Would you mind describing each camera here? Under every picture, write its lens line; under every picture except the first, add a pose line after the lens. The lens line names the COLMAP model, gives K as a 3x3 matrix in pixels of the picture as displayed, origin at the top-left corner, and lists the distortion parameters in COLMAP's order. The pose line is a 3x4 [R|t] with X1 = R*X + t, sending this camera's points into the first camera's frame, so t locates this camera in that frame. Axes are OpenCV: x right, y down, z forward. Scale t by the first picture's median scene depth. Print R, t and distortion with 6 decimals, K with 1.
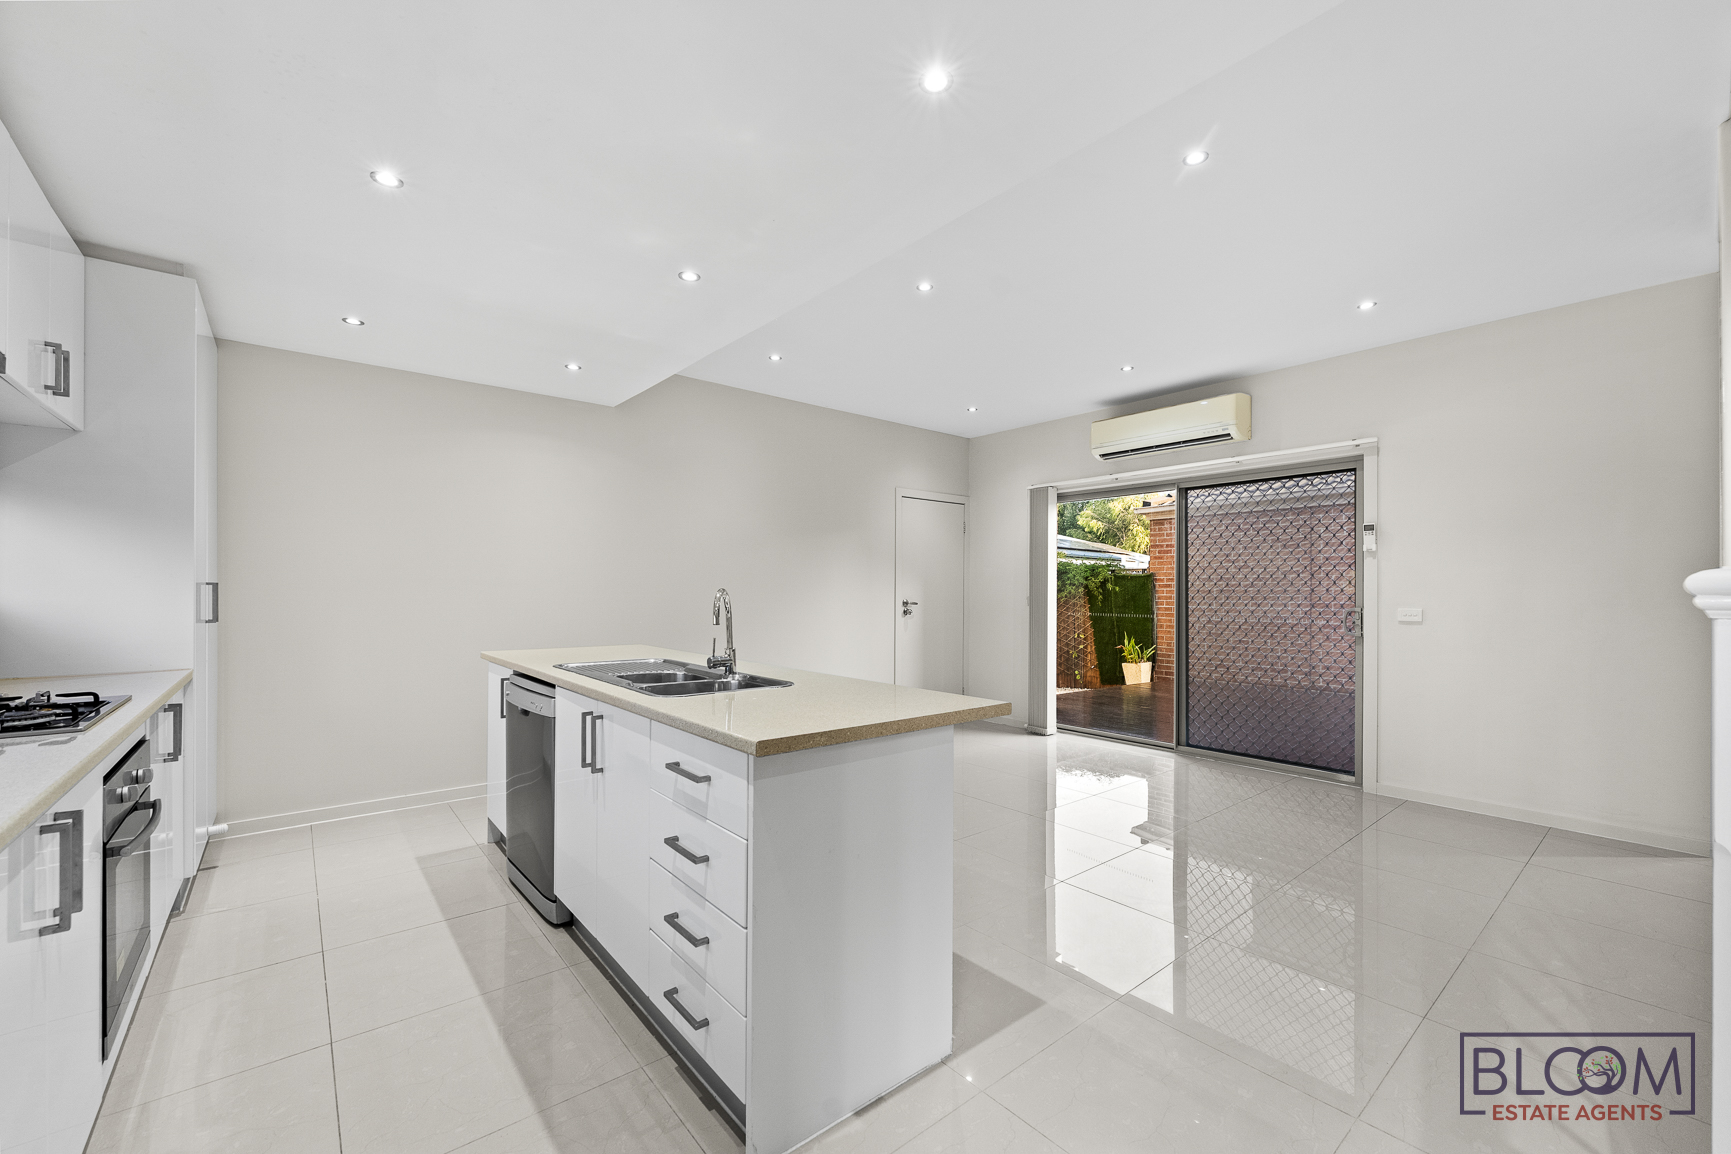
lens RADIAL K [[690.7, 0, 861.3], [0, 690.7, 588.9], [0, 0, 1]] dist [0.001409, 0.000127]
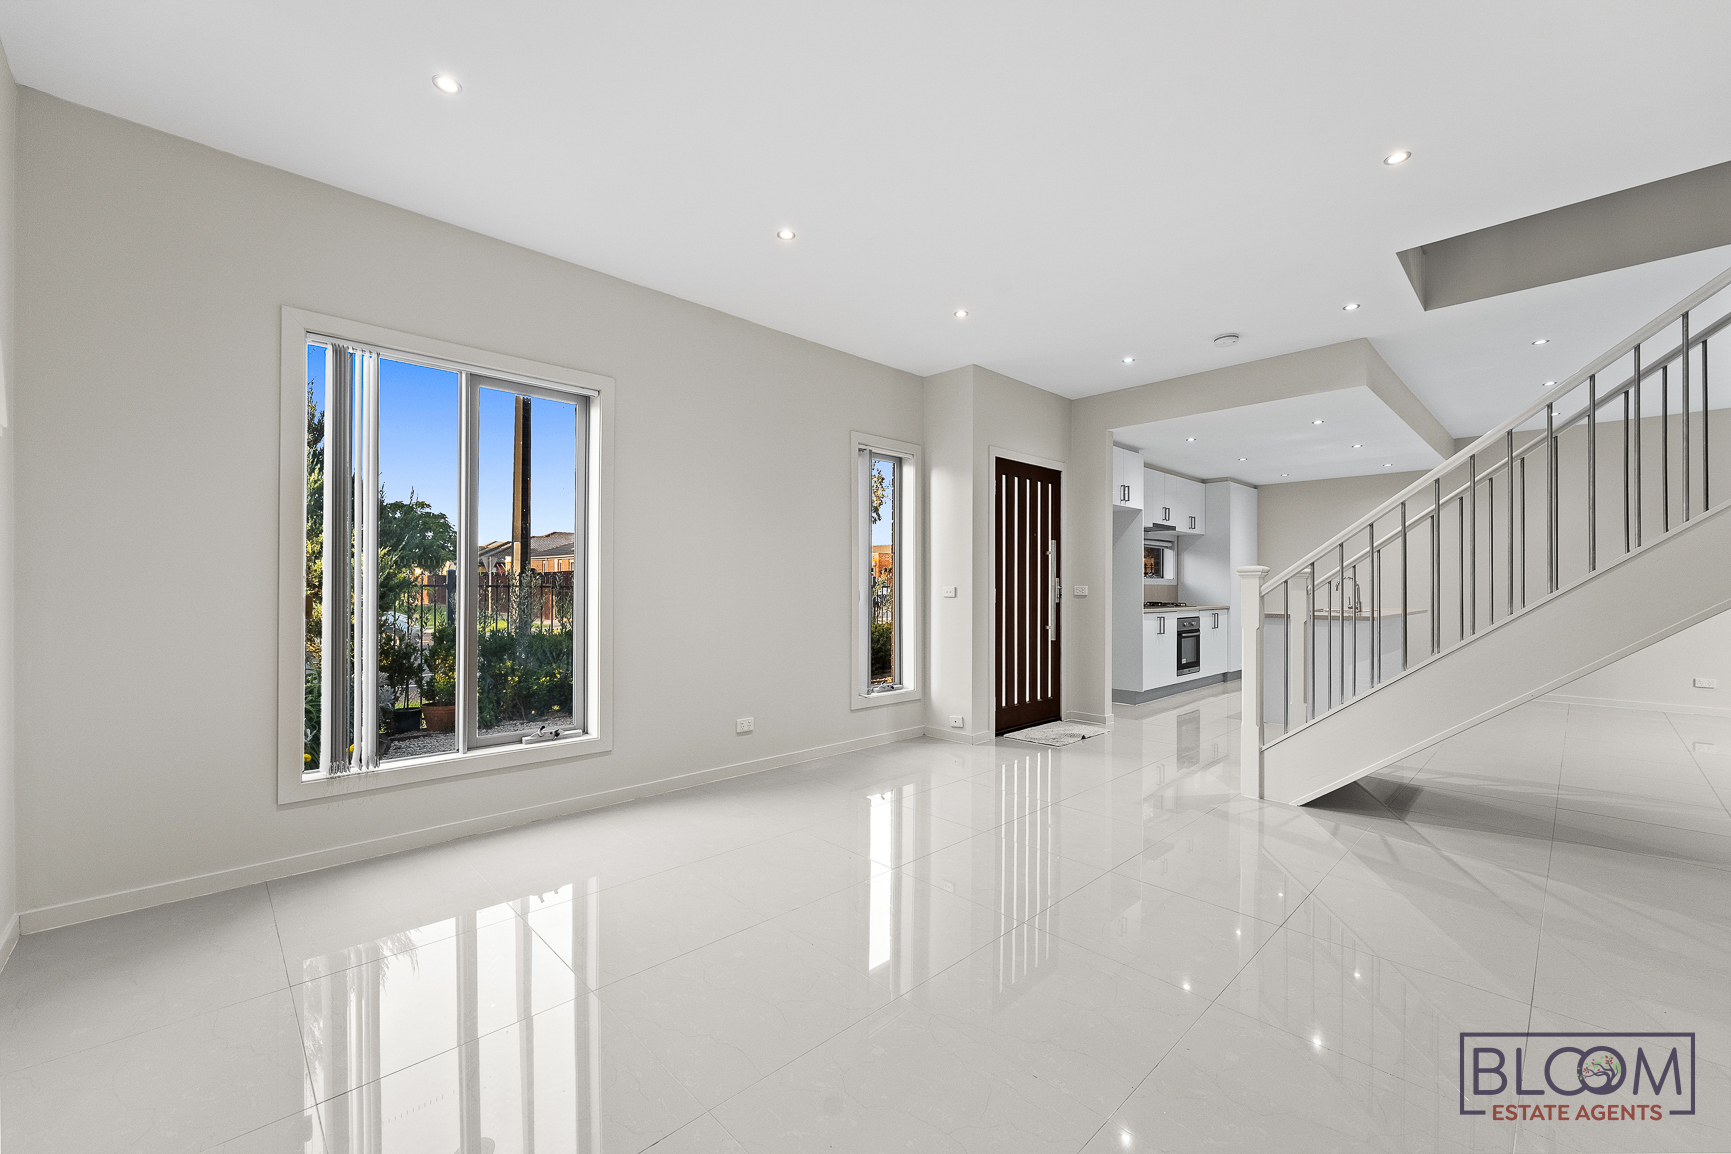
lens RADIAL K [[689.7, 0, 865.5], [0, 689.7, 577.0], [0, 0, 1]] dist [0.000482, 0.000028]
pose [[0.078046, -0.008420, -0.996914, 0.961907], [0.005681, 0.999952, -0.008000, 0.000911], [0.996934, -0.005040, 0.078090, -0.423807]]
